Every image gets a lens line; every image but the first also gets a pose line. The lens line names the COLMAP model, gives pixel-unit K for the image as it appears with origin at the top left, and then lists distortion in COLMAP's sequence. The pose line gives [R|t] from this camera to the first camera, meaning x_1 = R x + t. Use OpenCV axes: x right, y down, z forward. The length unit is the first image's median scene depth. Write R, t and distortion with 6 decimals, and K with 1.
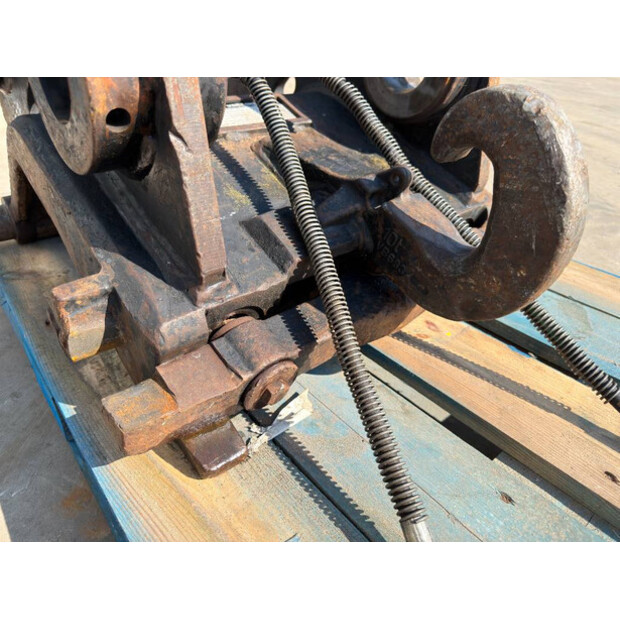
lens RADIAL K [[424.7, 0, 308.3], [0, 424.7, 346.3], [0, 0, 1]] dist [0.027839, -0.037832]
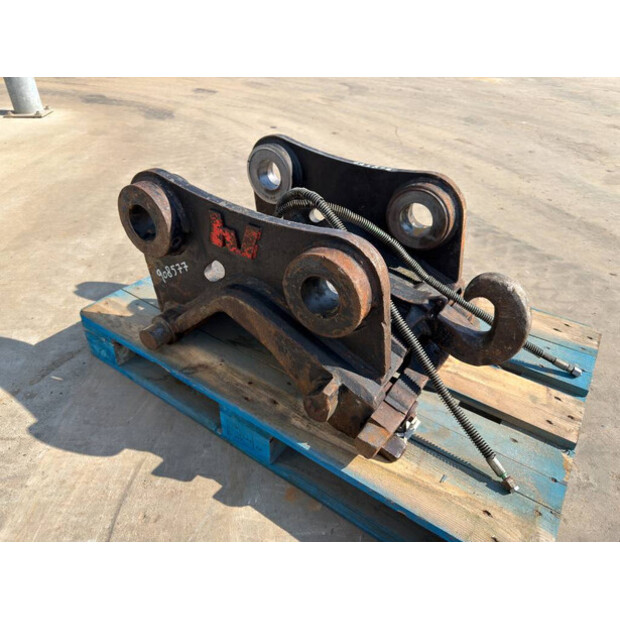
lens RADIAL K [[424.7, 0, 308.3], [0, 424.7, 346.3], [0, 0, 1]] dist [0.027839, -0.037832]
pose [[0.962961, -0.168723, 0.210329, -0.923994], [0.161078, 0.985513, 0.053090, -0.414651], [-0.216239, -0.017244, 0.976188, -0.924153]]
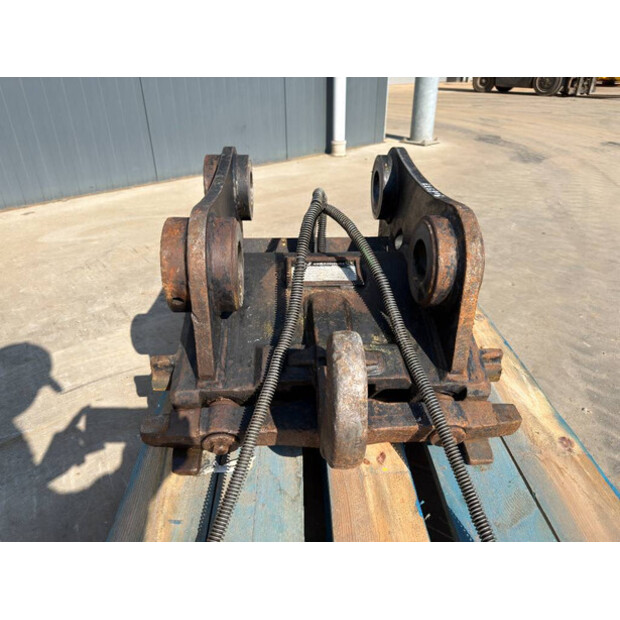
lens RADIAL K [[424.7, 0, 308.3], [0, 424.7, 346.3], [0, 0, 1]] dist [0.027839, -0.037832]
pose [[0.779463, 0.320969, -0.537974, 0.984307], [-0.356439, 0.933442, 0.040477, -0.470089], [0.515159, 0.160204, 0.841989, -0.349458]]
